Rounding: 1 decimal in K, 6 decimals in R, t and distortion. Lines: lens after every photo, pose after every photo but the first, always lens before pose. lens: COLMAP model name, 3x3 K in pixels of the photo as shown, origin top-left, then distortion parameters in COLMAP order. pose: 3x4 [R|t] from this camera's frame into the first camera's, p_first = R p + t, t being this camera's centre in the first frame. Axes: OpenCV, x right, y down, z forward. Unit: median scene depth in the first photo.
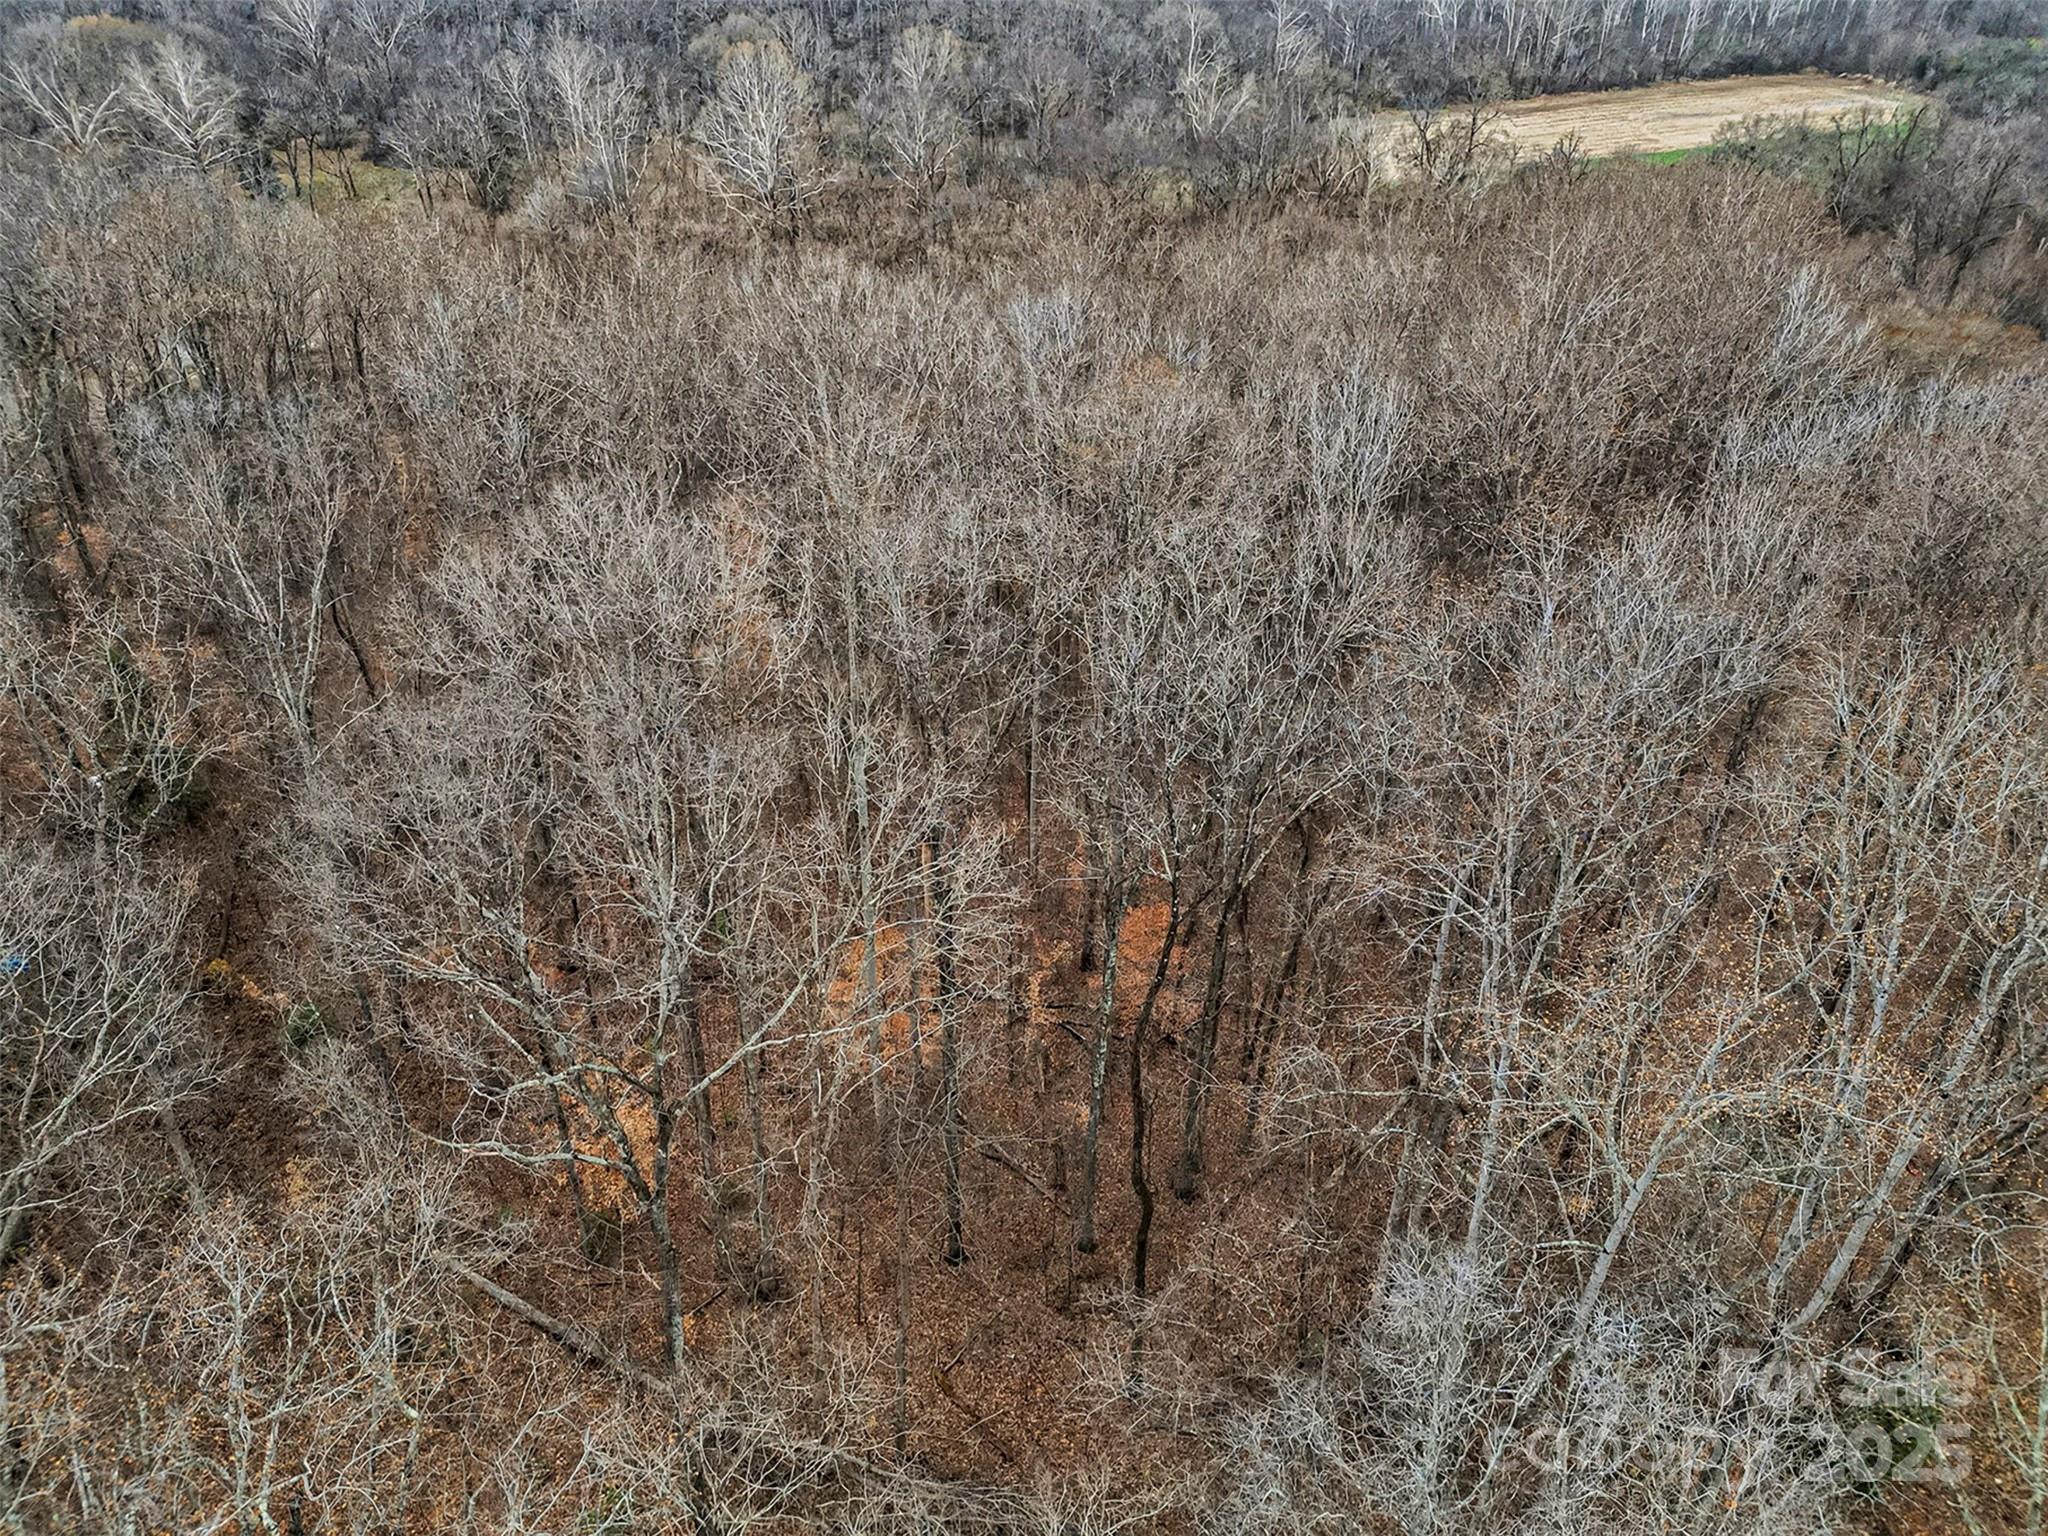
lens RADIAL K [[1492.6, 0, 1036.9], [0, 1492.6, 779.4], [0, 0, 1]] dist [-0.013769, -0.004876]
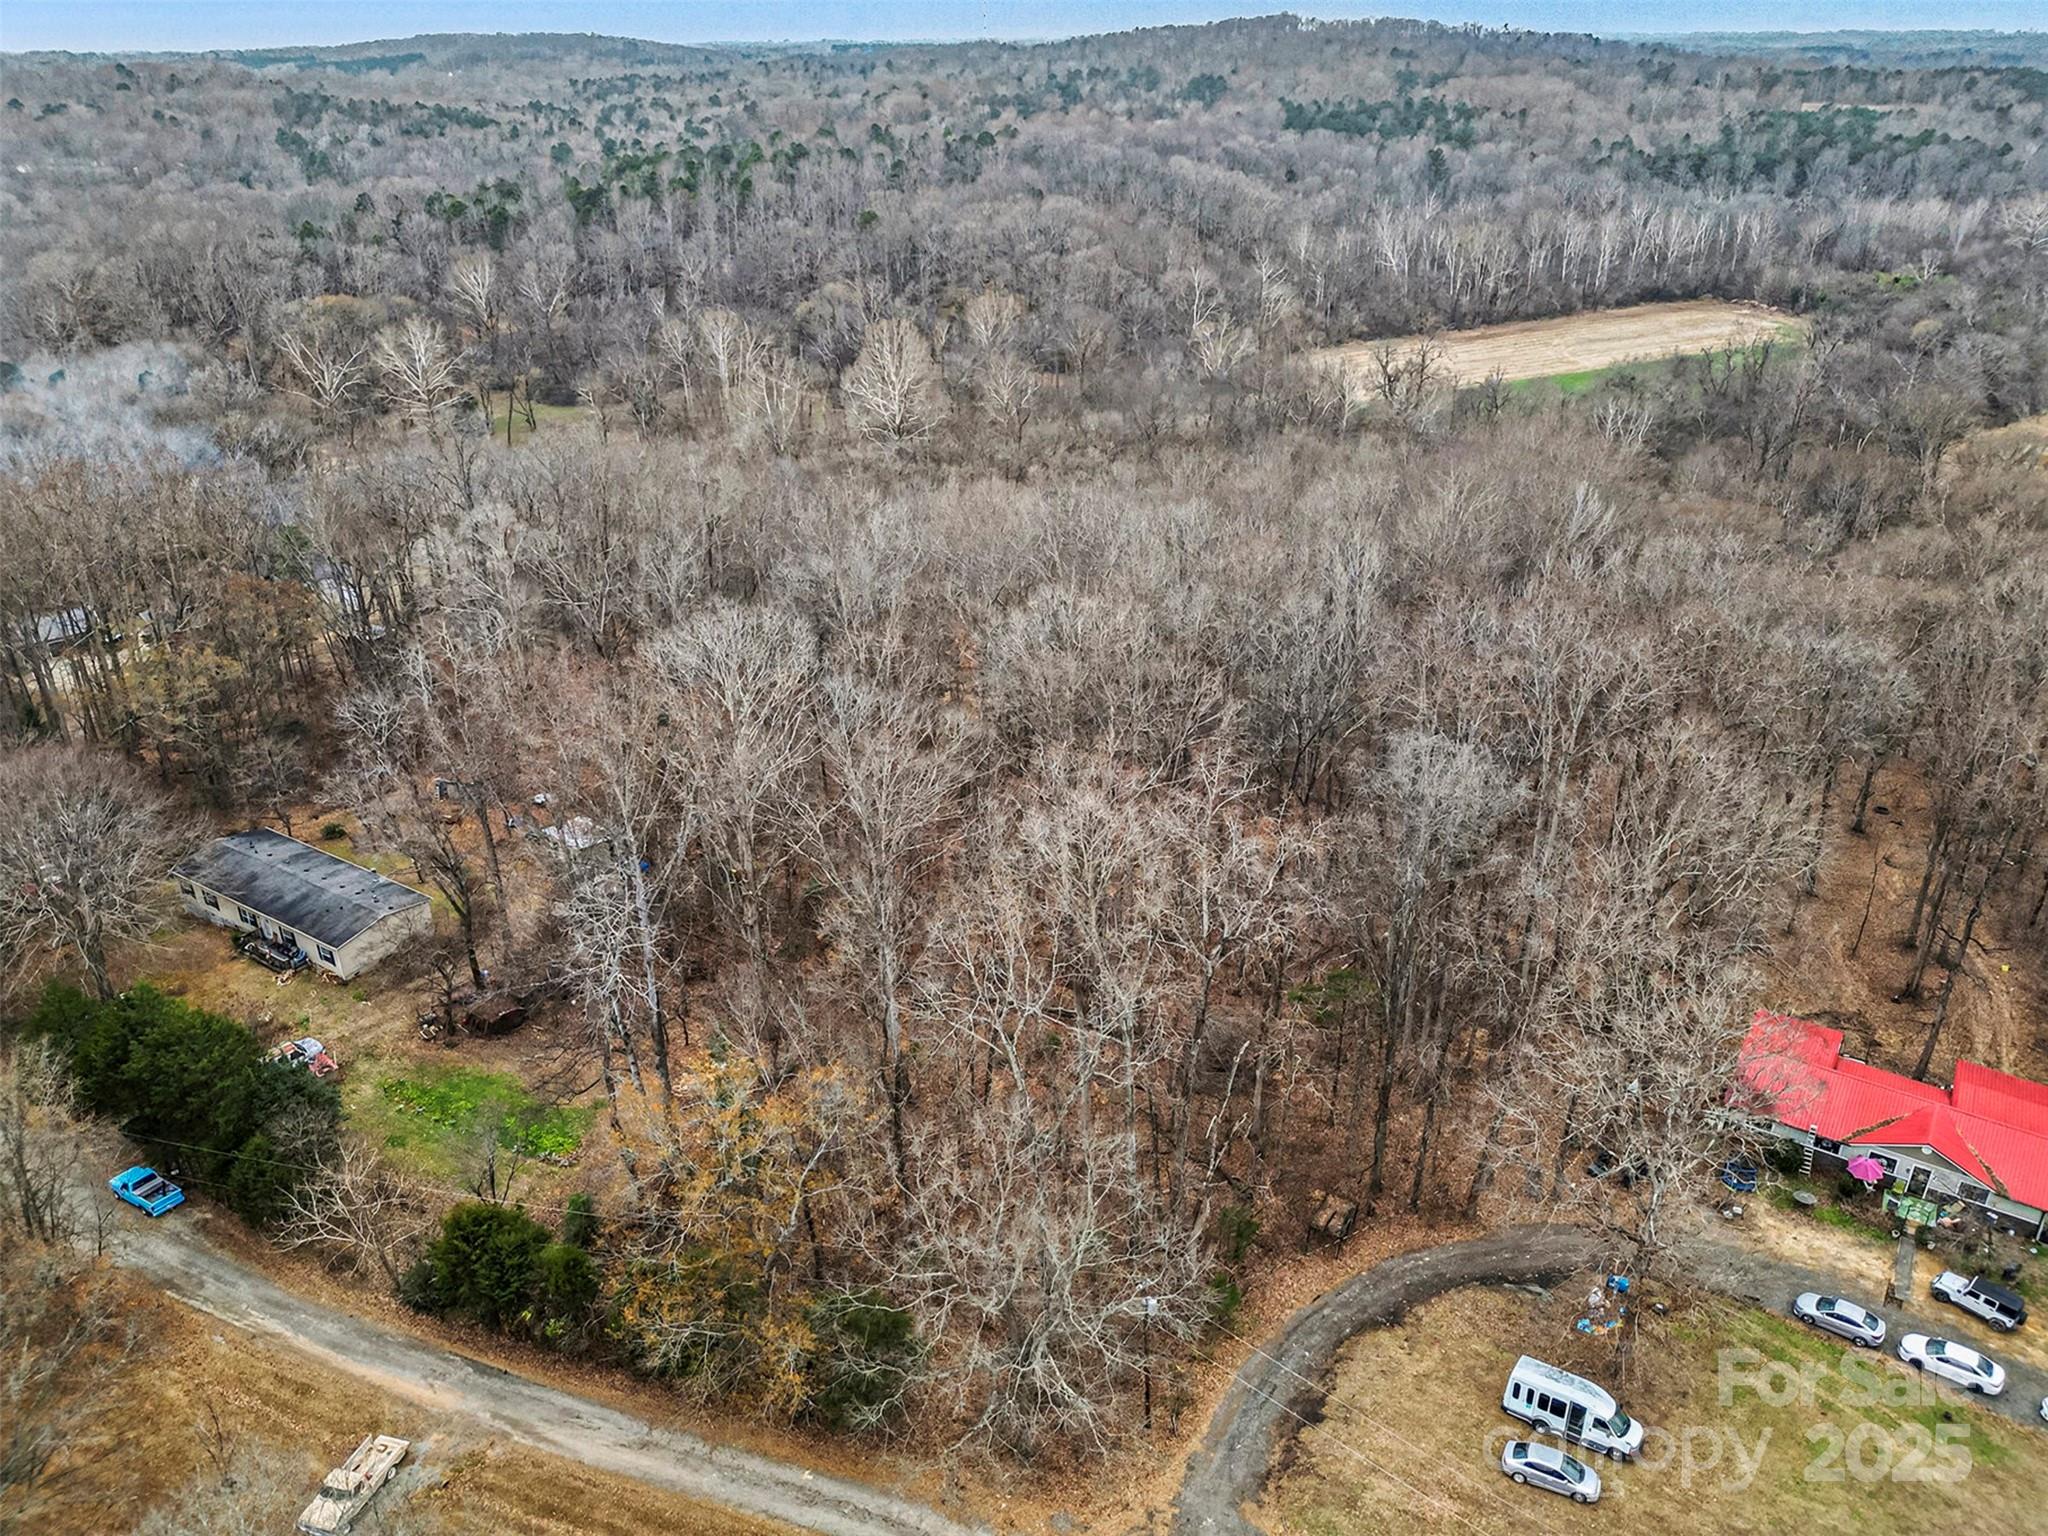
lens RADIAL K [[1492.6, 0, 1020.2], [0, 1492.6, 766.4], [0, 0, 1]] dist [-0.013769, -0.004876]
pose [[0.999819, -0.018886, -0.002182, -0.044284], [0.018439, 0.991251, -0.130699, 0.052415], [0.004631, 0.130635, 0.991420, -0.174995]]
